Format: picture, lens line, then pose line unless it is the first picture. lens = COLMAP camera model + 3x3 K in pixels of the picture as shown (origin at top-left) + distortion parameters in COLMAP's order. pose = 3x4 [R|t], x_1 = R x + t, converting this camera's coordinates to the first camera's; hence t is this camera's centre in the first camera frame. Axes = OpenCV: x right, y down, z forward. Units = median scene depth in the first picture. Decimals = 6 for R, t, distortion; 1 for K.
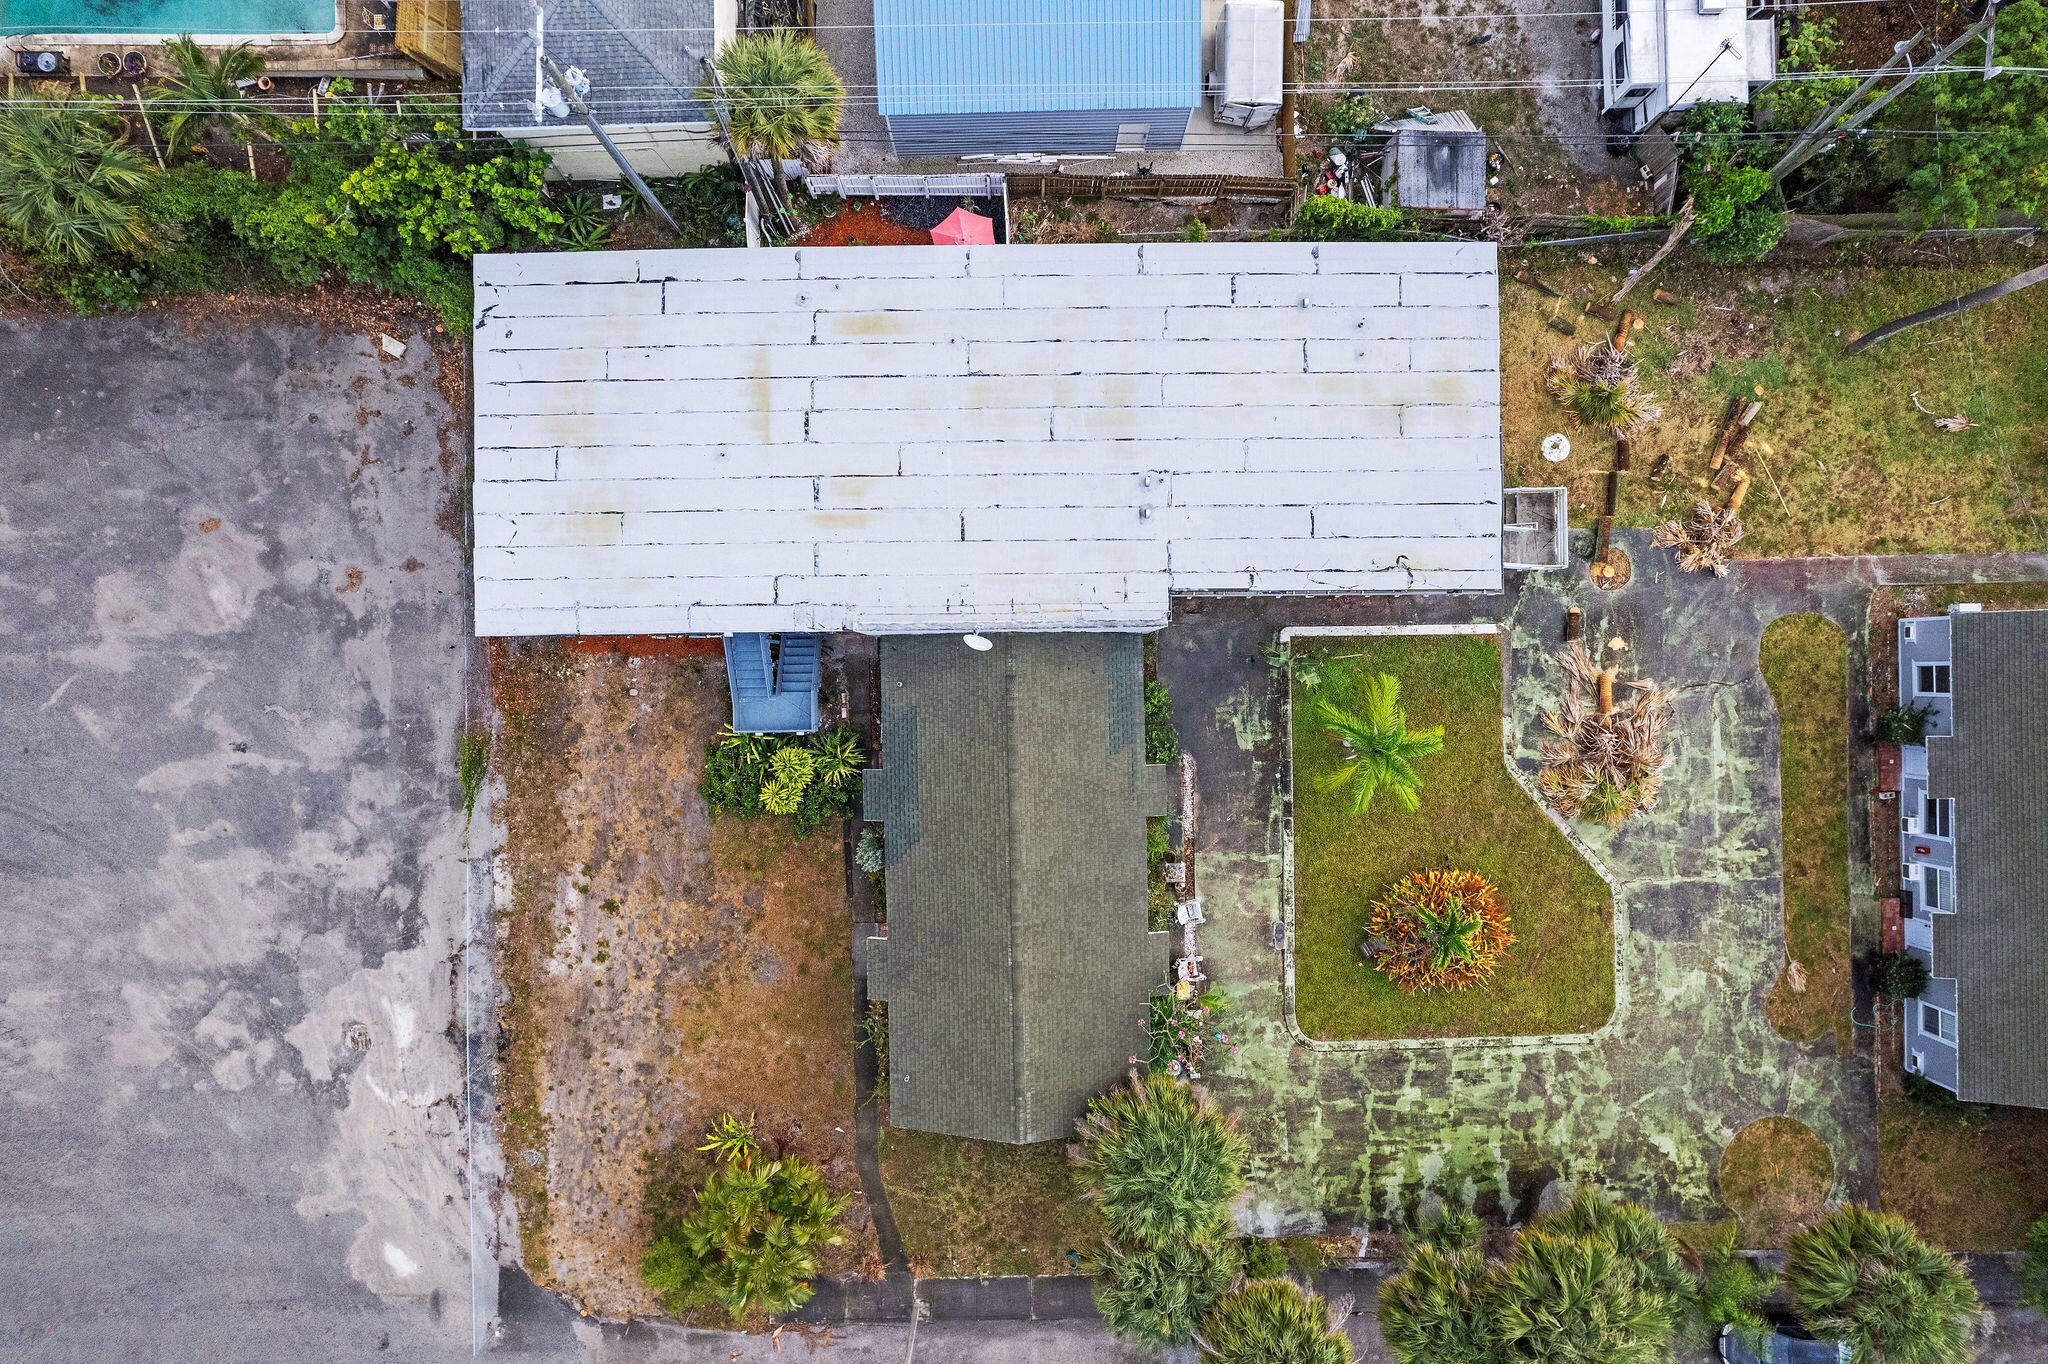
lens RADIAL K [[1319.2, 0, 1028.9], [0, 1319.2, 677.6], [0, 0, 1]] dist [-0.083312, 0.058681]
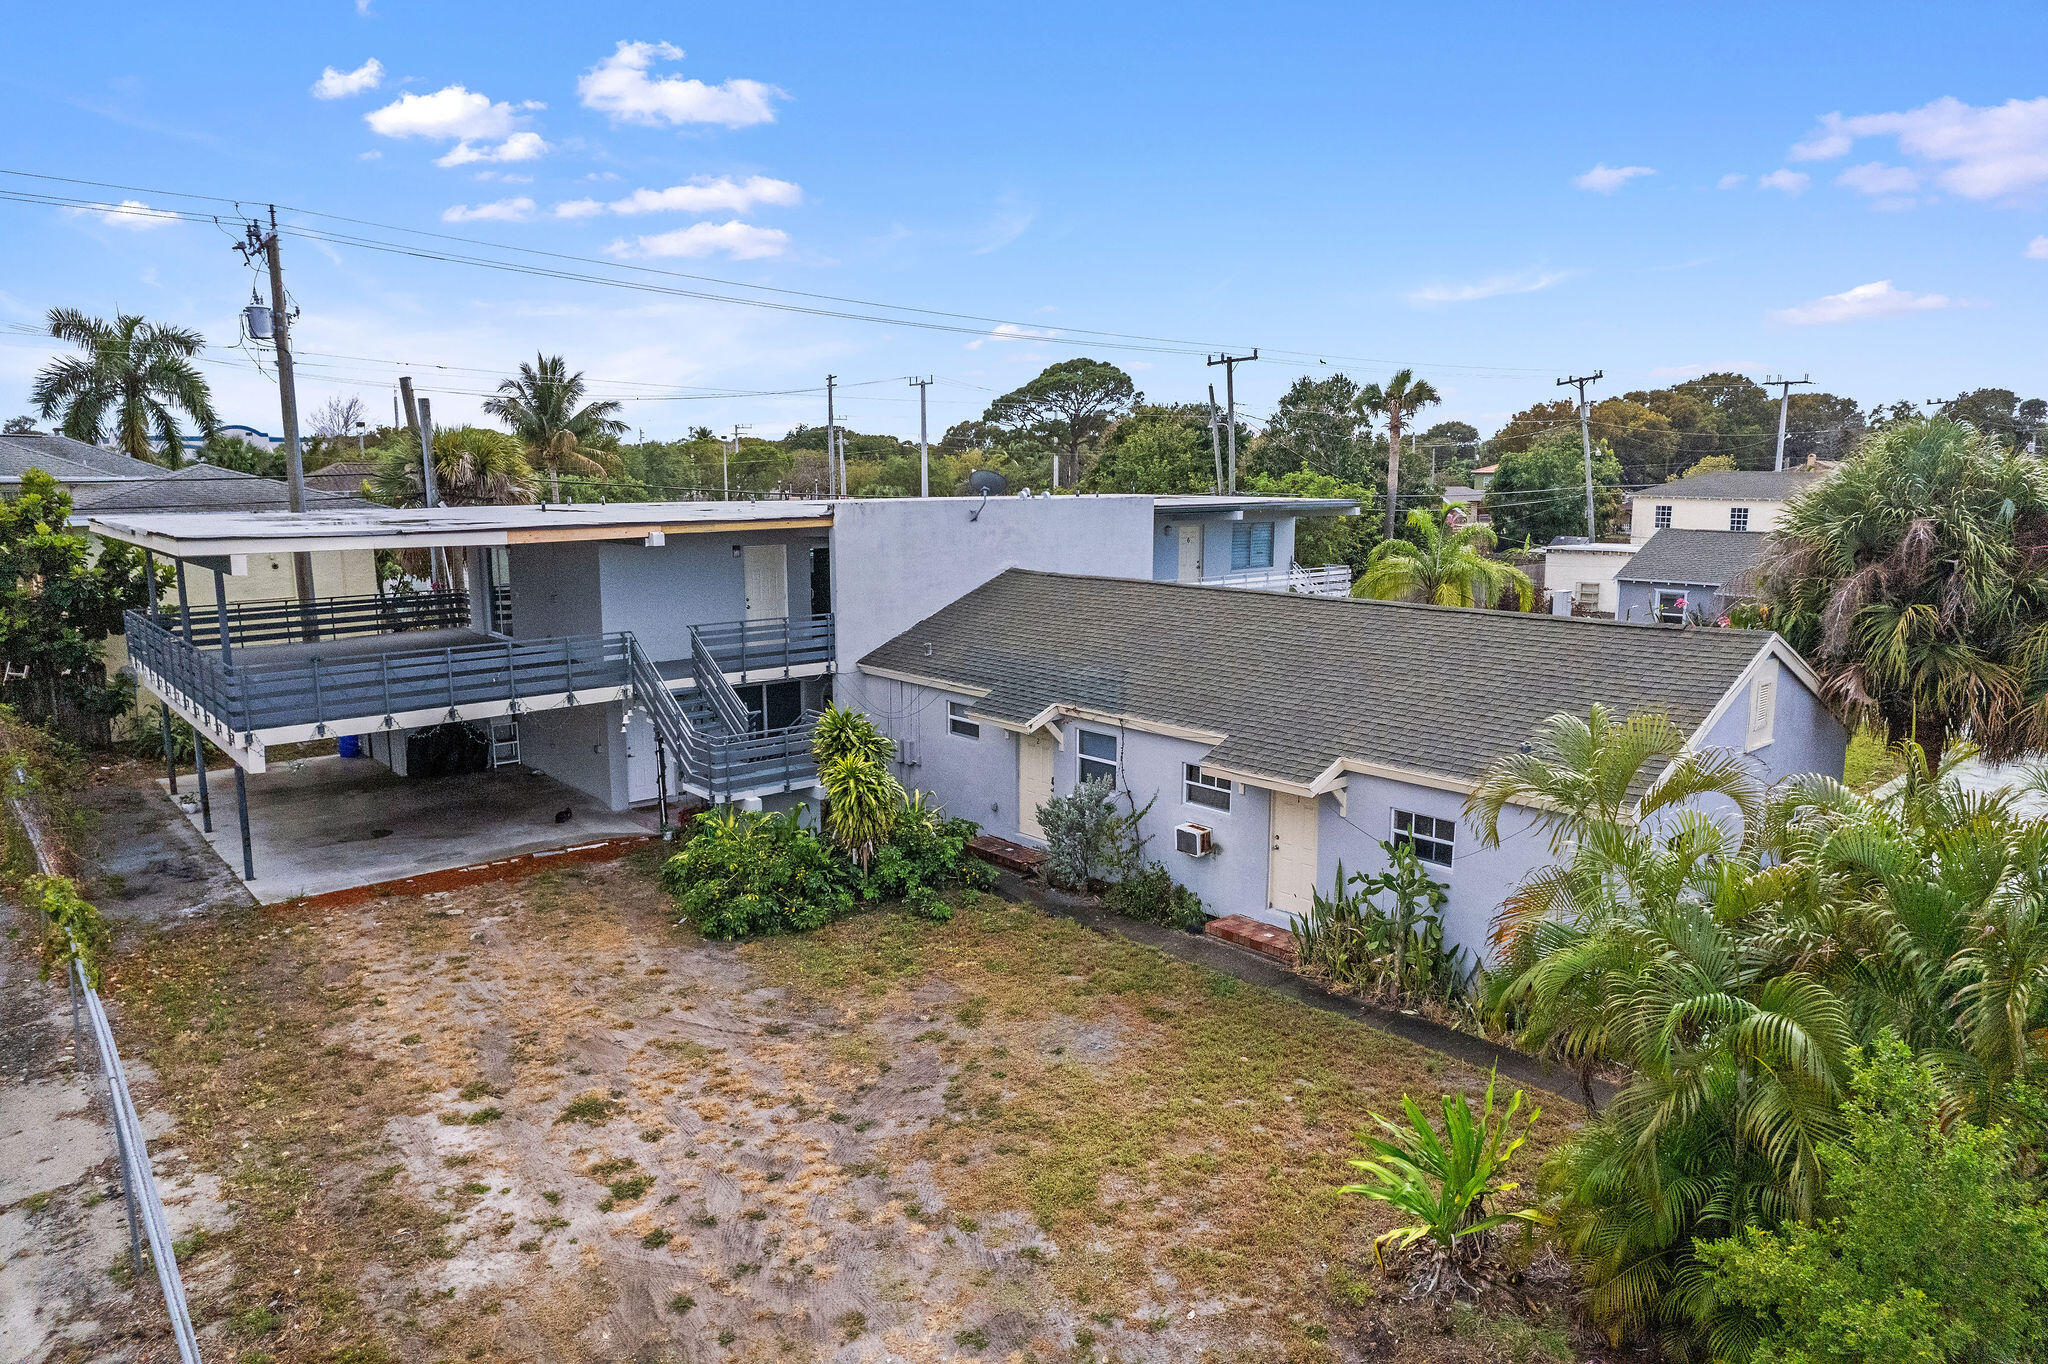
lens RADIAL K [[1319.2, 0, 1025.9], [0, 1319.2, 684.0], [0, 0, 1]] dist [-0.083312, 0.058681]
pose [[0.757809, -0.094457, 0.645603, -0.435167], [0.652460, 0.116516, -0.748812, 0.469997], [-0.004492, 0.988687, 0.149926, 0.852573]]
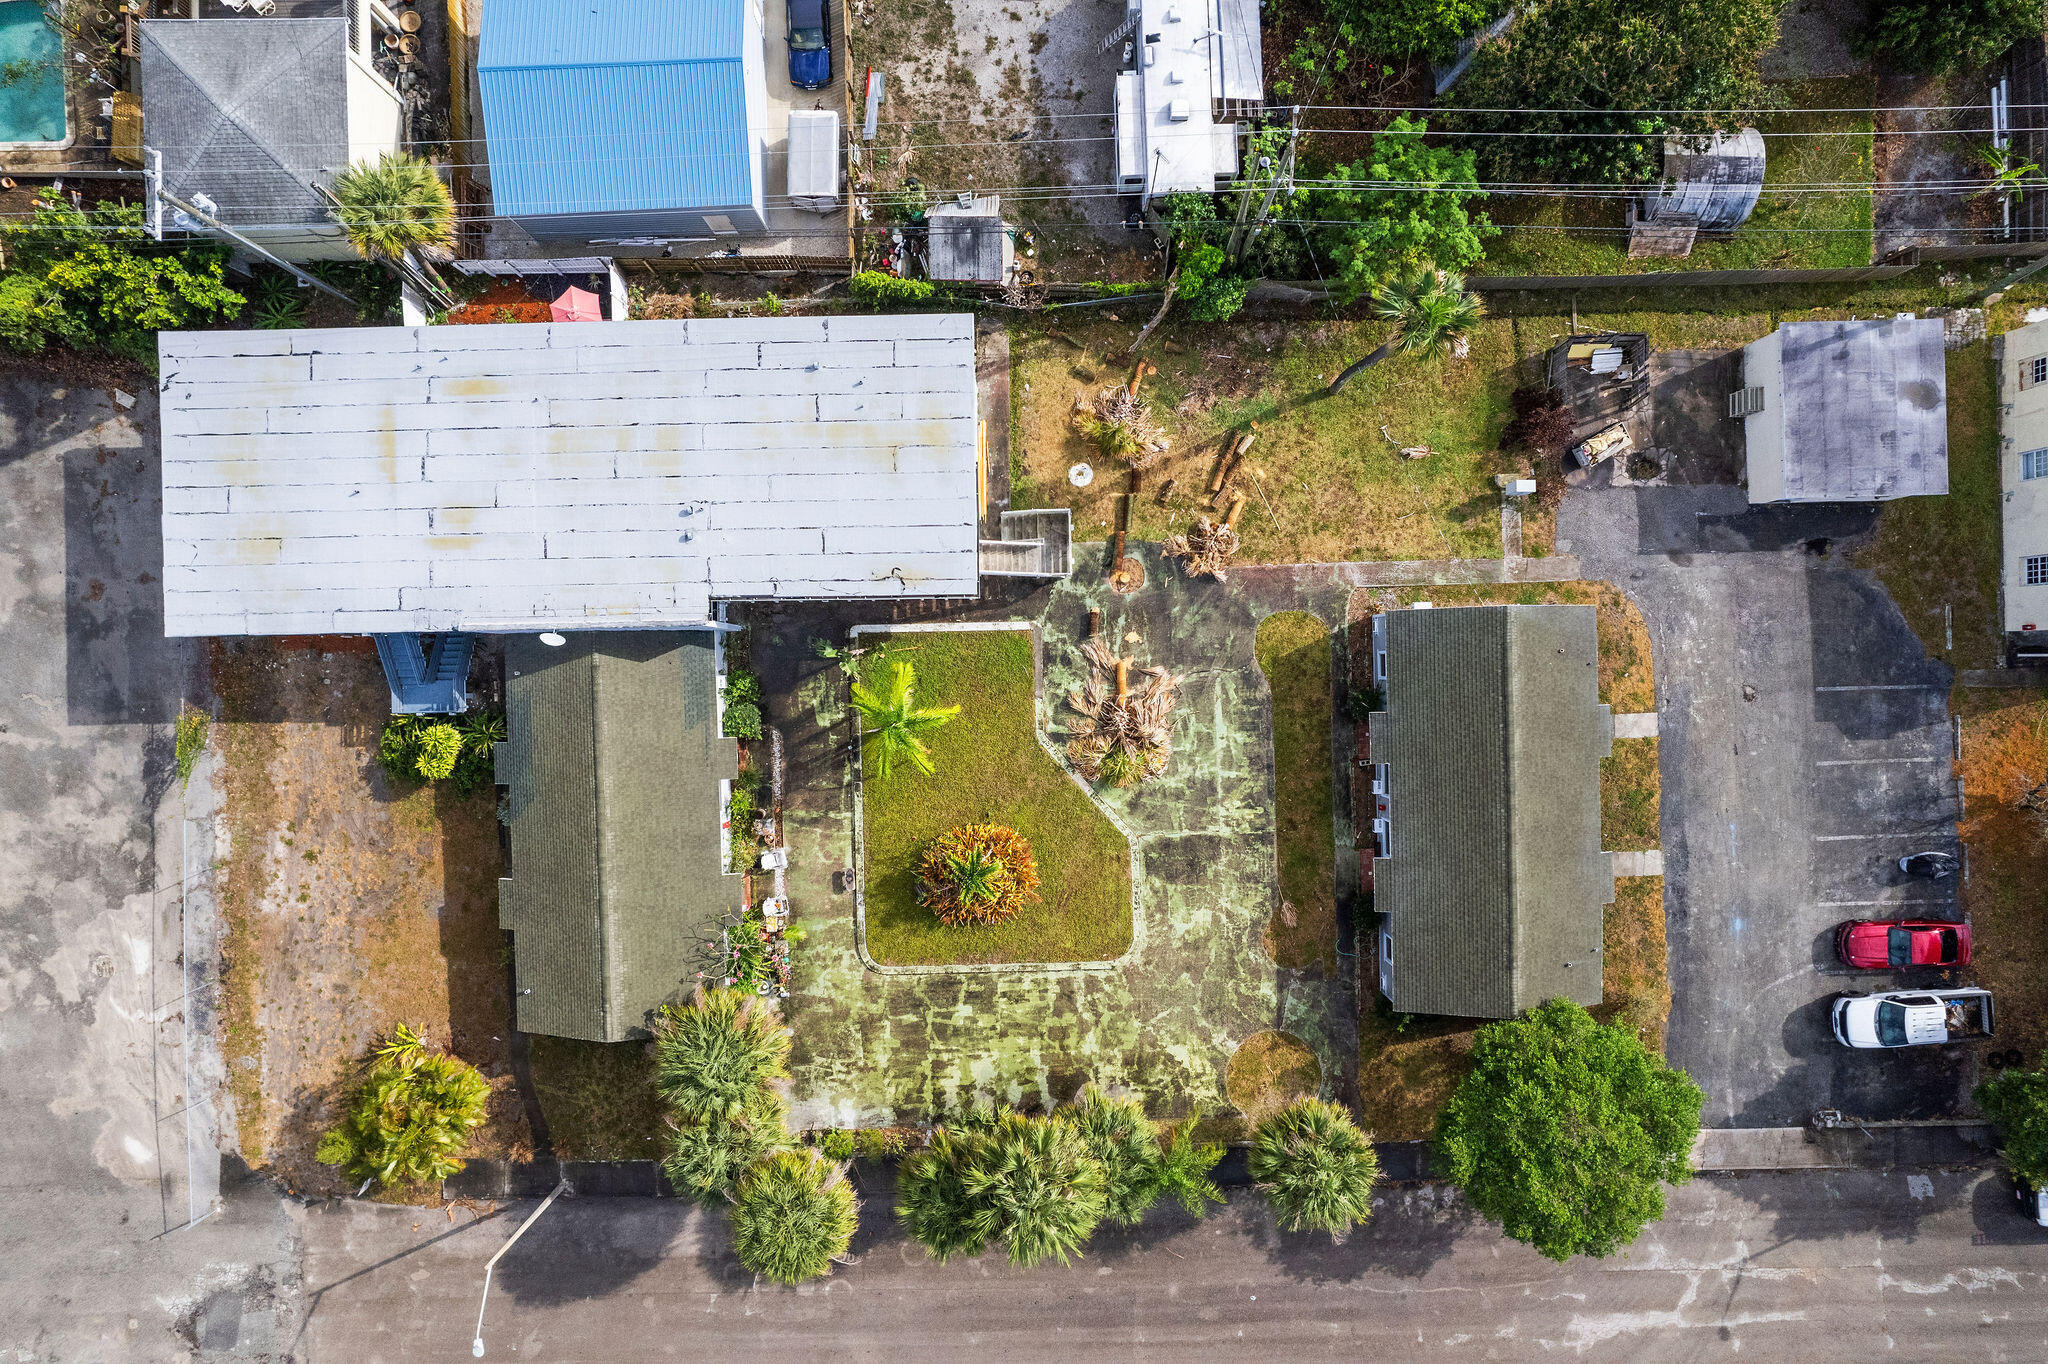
lens RADIAL K [[1319.2, 0, 1053.6], [0, 1319.2, 677.1], [0, 0, 1]] dist [-0.083312, 0.058681]
pose [[0.999932, -0.004872, 0.010558, 0.366511], [0.004821, 0.999977, 0.004838, 0.004592], [-0.010581, -0.004786, 0.999933, -0.218512]]
